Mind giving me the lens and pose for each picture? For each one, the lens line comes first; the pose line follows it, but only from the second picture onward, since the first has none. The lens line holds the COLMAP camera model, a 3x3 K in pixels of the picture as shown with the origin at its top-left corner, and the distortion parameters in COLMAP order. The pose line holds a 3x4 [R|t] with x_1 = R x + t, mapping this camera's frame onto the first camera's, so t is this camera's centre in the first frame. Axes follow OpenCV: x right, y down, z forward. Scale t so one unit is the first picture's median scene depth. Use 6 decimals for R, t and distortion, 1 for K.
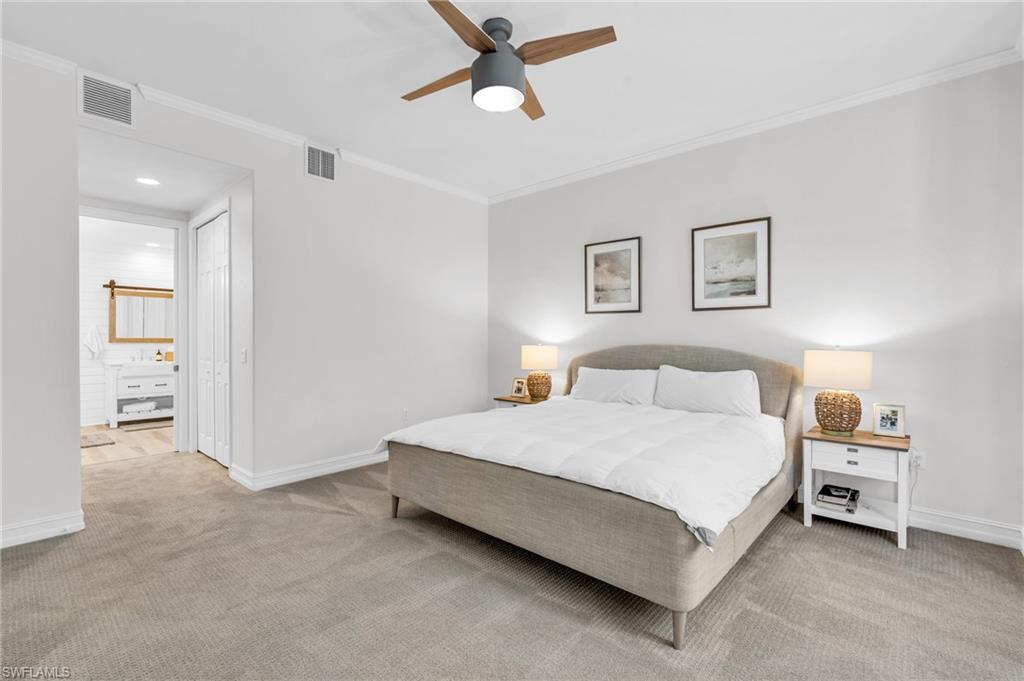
lens RADIAL K [[465.2, 0, 508.4], [0, 465.2, 339.8], [0, 0, 1]] dist [-0.004008, -0.000487]
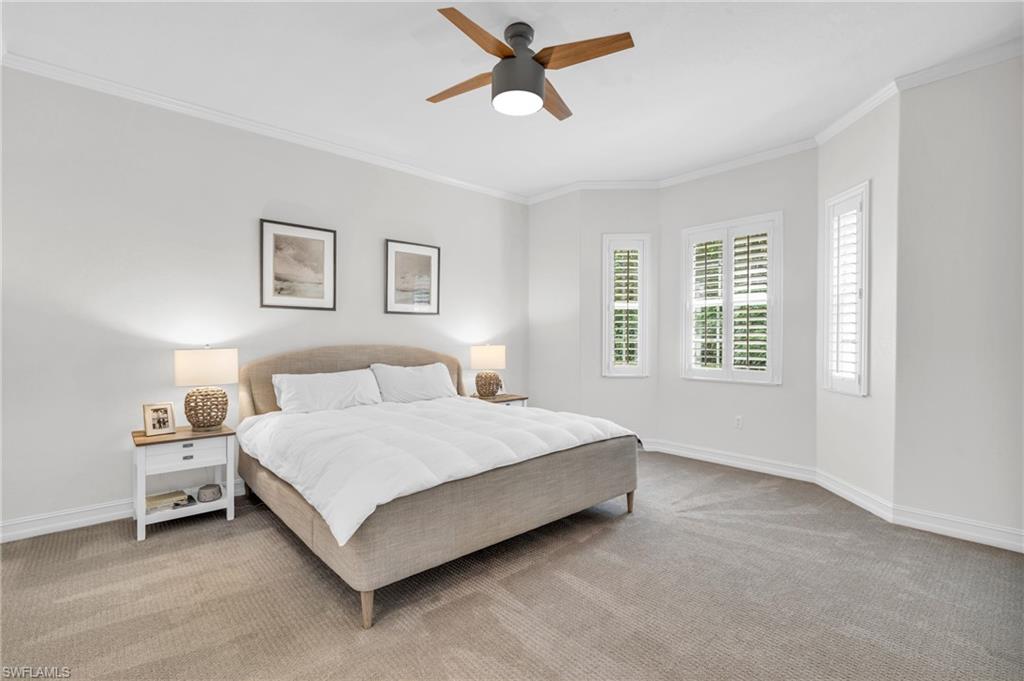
lens RADIAL K [[465.2, 0, 508.4], [0, 465.2, 339.8], [0, 0, 1]] dist [-0.004008, -0.000487]
pose [[0.097329, -0.007224, 0.995226, -0.616709], [0.003082, 0.999971, 0.006957, -0.005031], [-0.995248, 0.002390, 0.097348, 0.548582]]
